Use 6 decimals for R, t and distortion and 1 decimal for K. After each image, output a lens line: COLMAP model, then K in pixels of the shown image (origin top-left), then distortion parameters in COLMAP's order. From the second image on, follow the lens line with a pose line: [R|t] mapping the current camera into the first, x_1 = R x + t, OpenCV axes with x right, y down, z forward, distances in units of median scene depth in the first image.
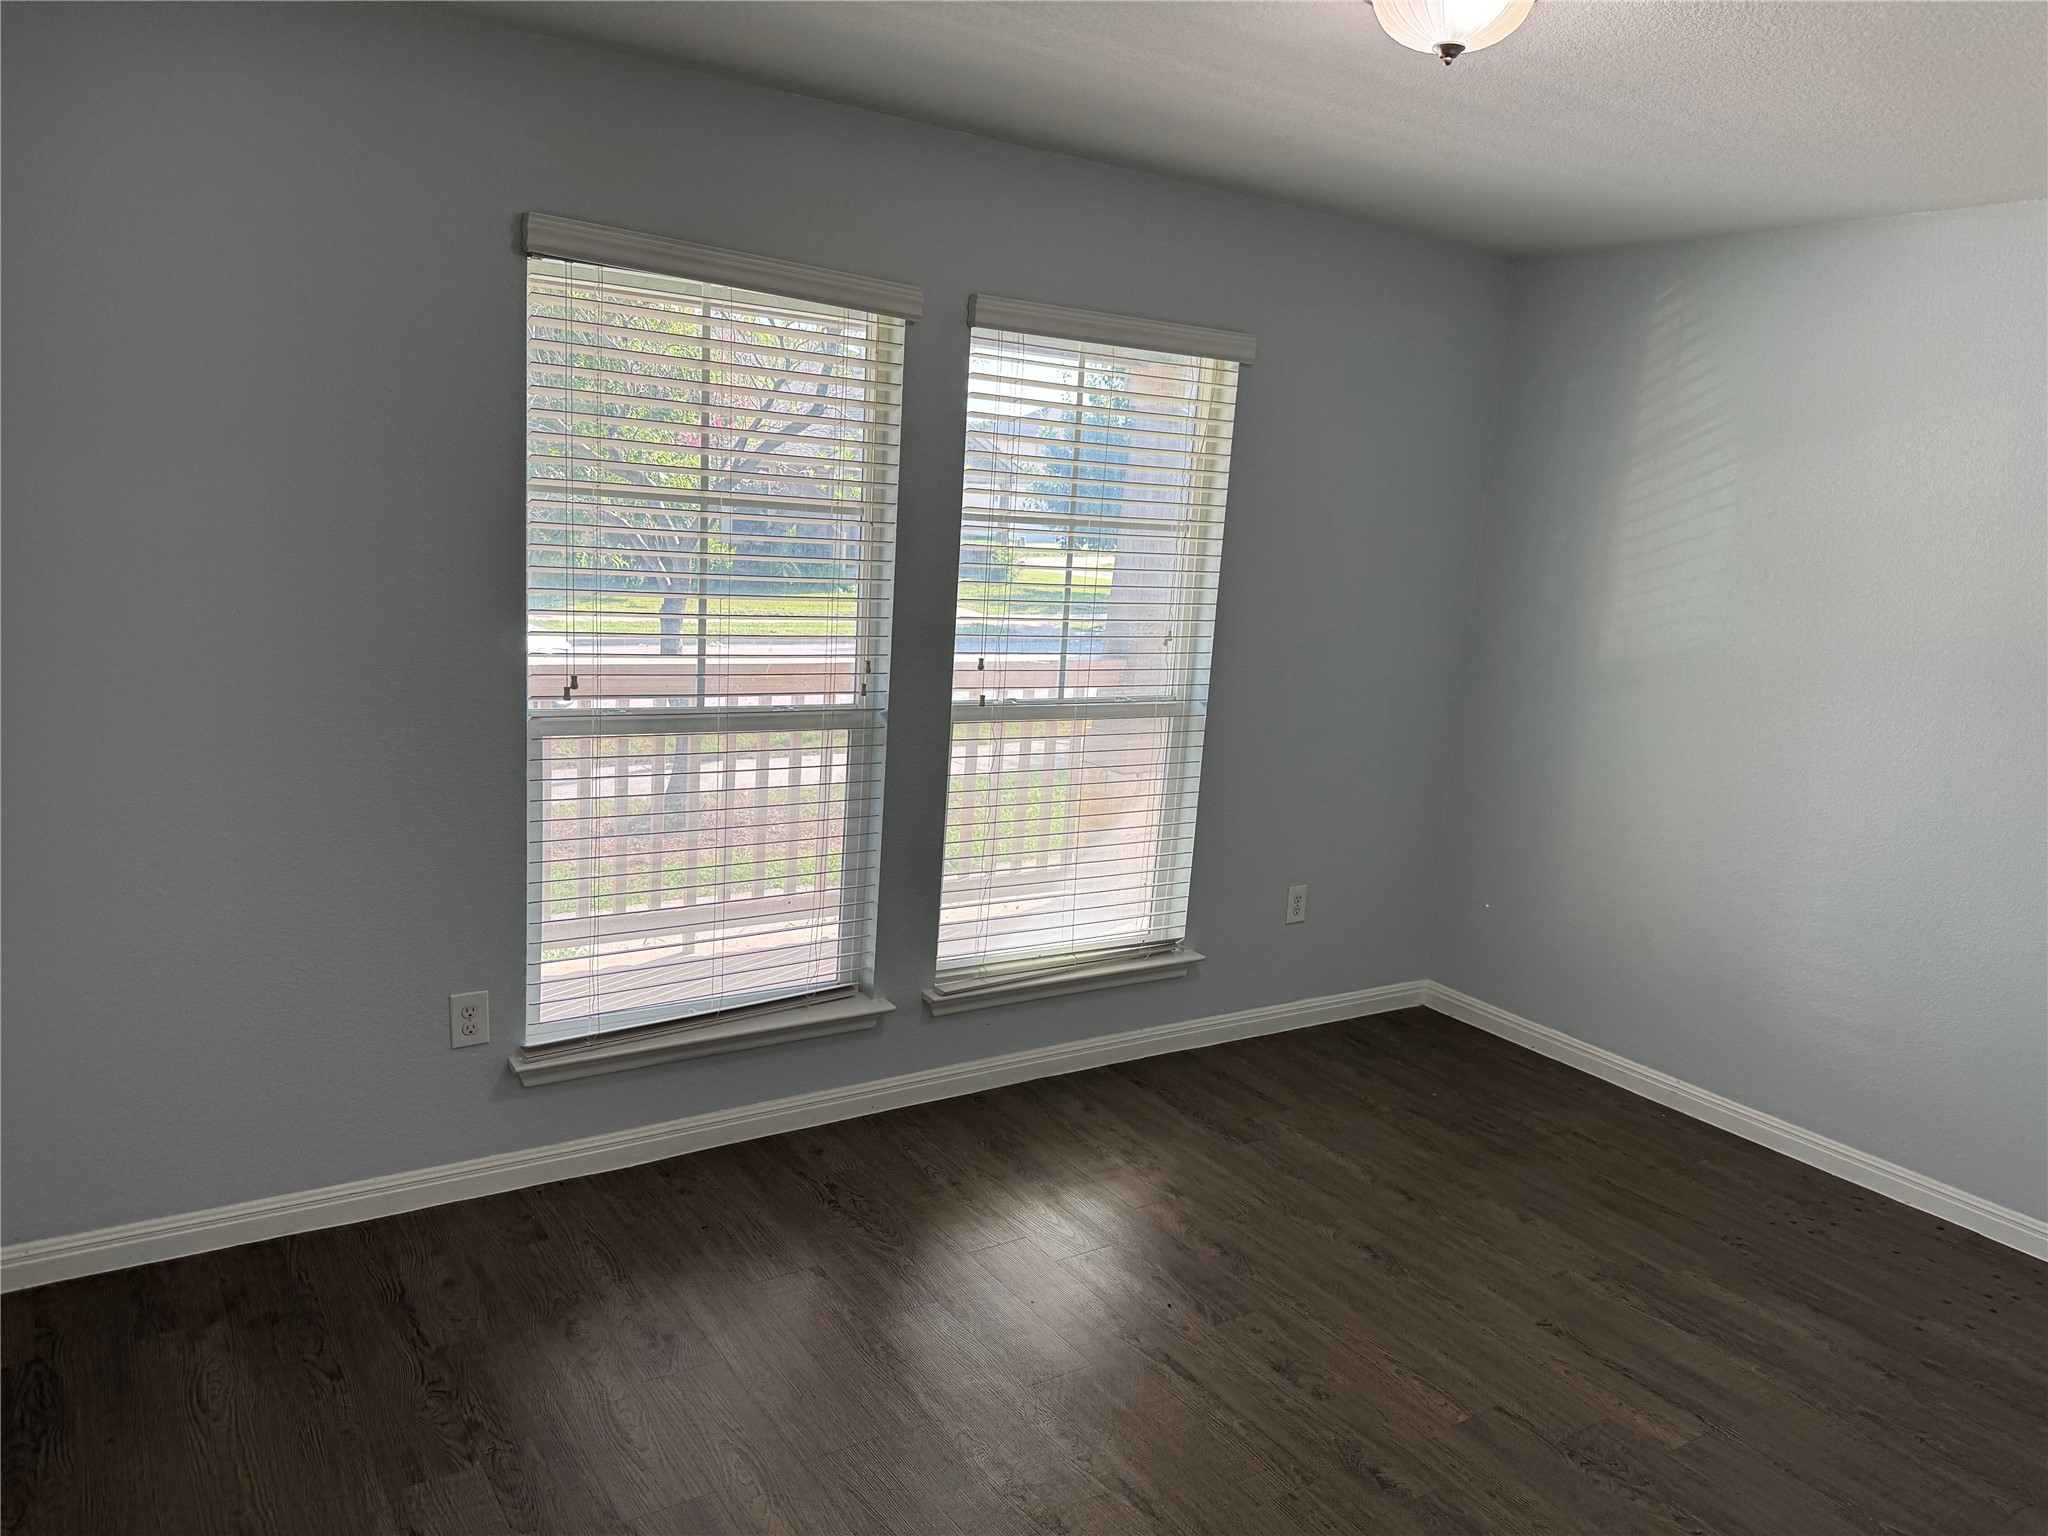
lens RADIAL K [[1428.8, 0, 1024.0], [0, 1428.8, 768.0], [0, 0, 1]] dist [0.082060, -0.112390]
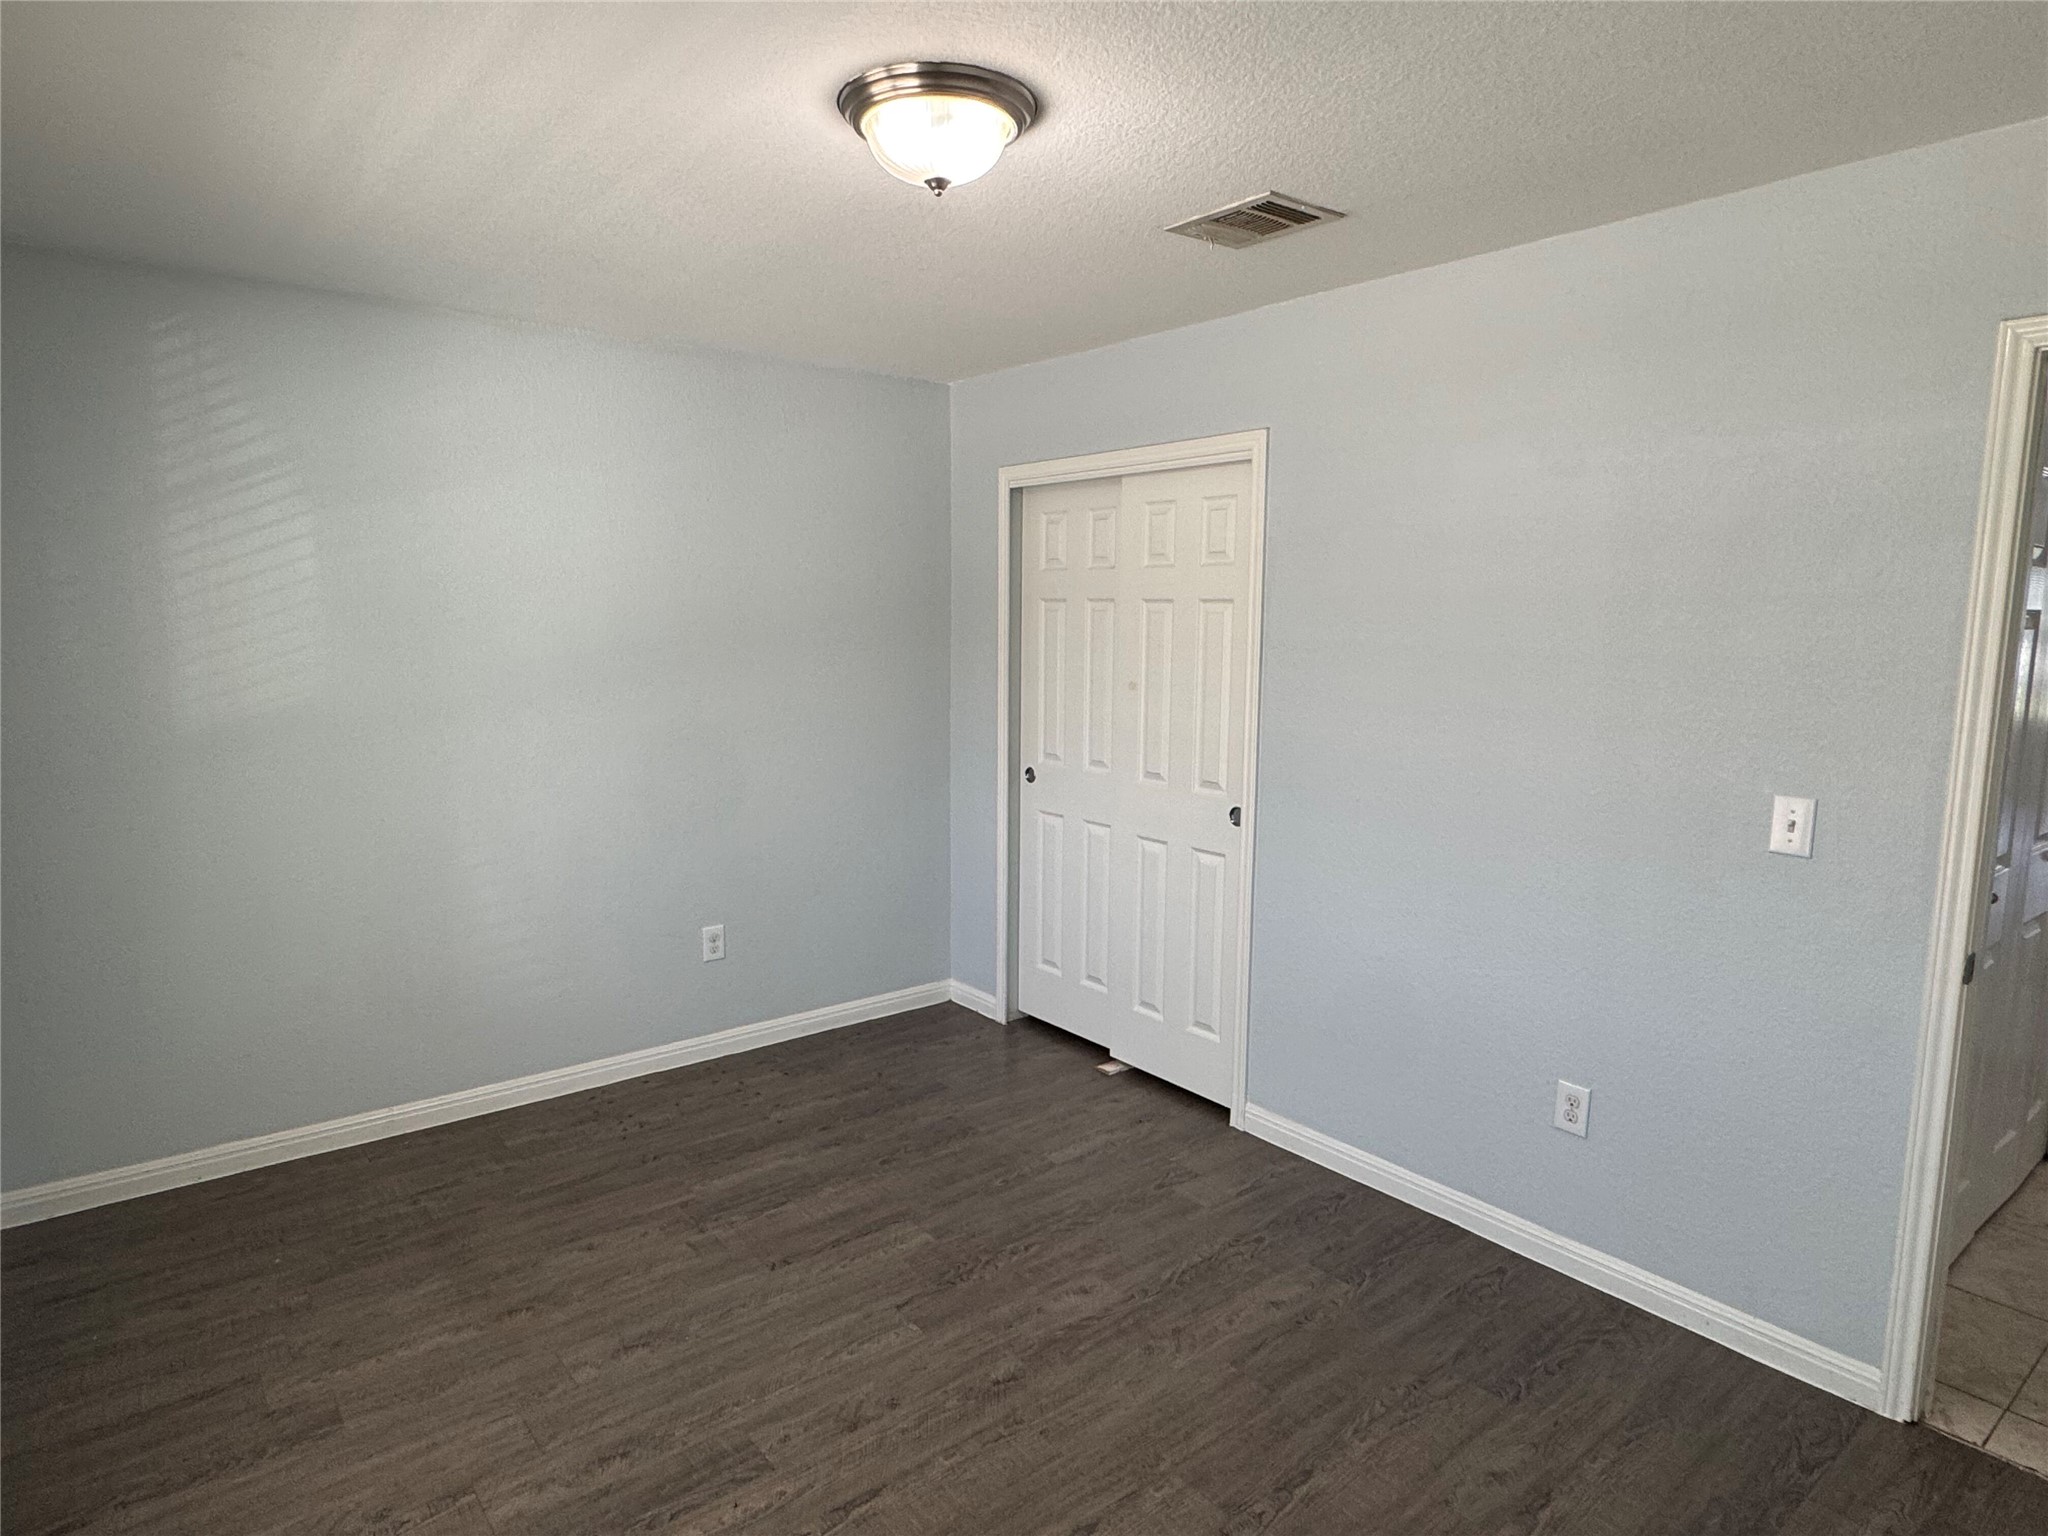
lens RADIAL K [[1173.3, 0, 1016.8], [0, 1173.3, 763.0], [0, 0, 1]] dist [0.002446, 0.001089]
pose [[-0.073361, -0.193986, 0.978257, -0.451687], [0.168742, 0.964344, 0.203881, -0.151119], [-0.982926, 0.180030, -0.038011, 0.686255]]
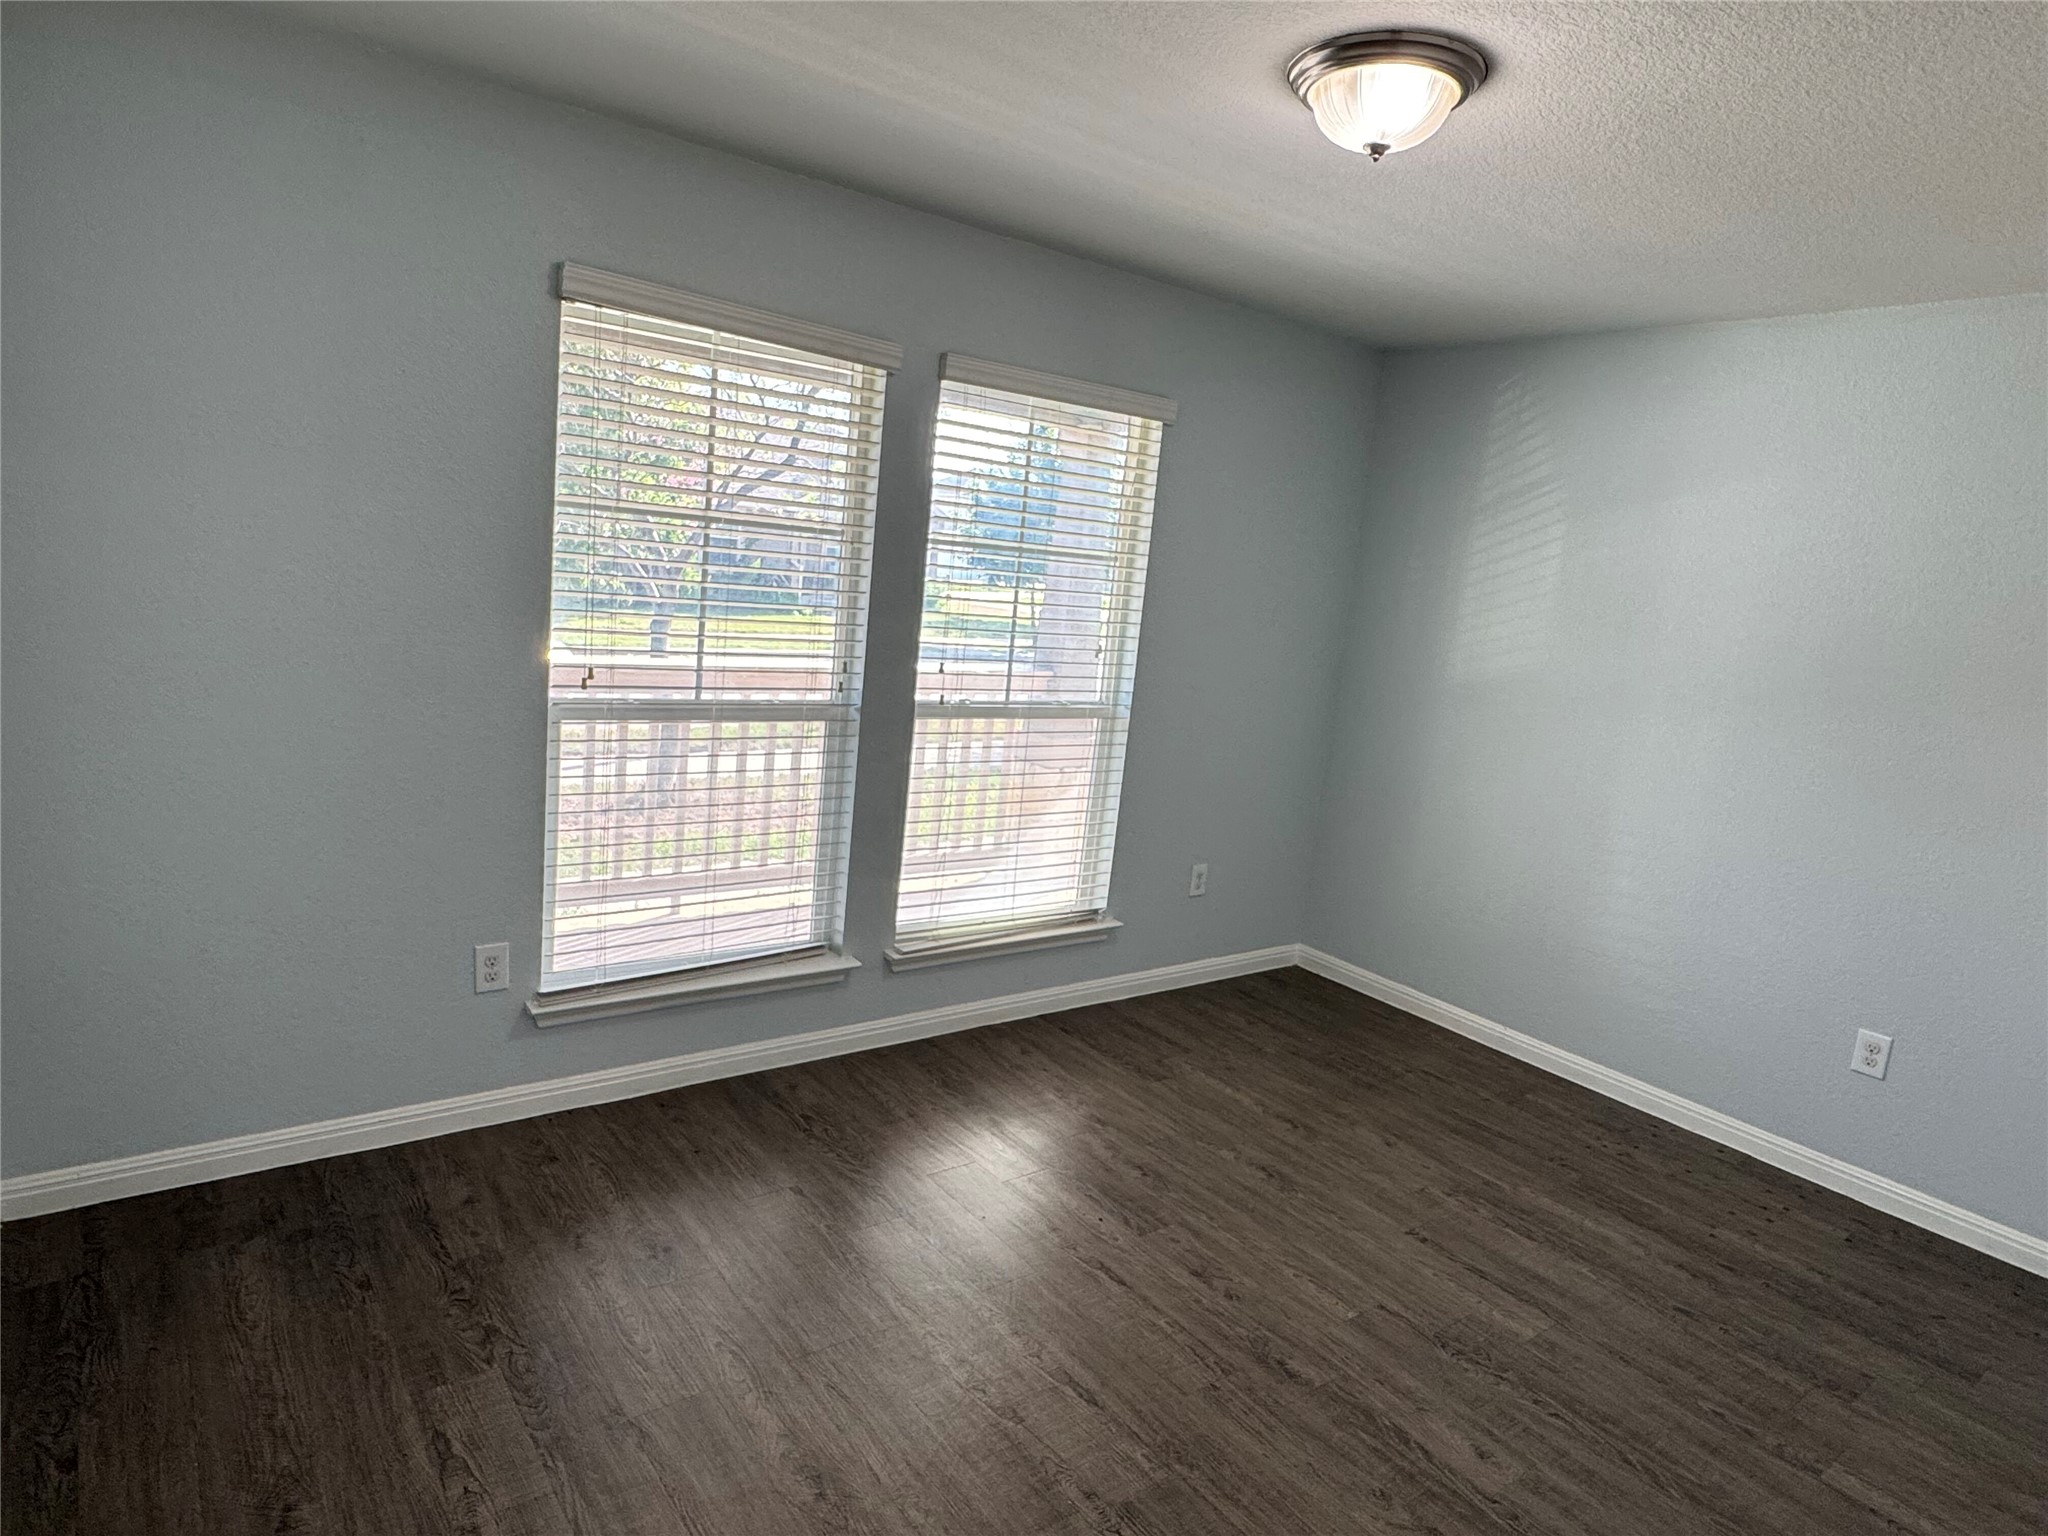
lens RADIAL K [[1173.3, 0, 1016.8], [0, 1173.3, 763.0], [0, 0, 1]] dist [0.002446, 0.001089]
pose [[0.997881, 0.021397, 0.061439, -0.029258], [-0.021128, 0.999764, -0.005023, 0.008492], [-0.061532, 0.003714, 0.998098, 0.049773]]
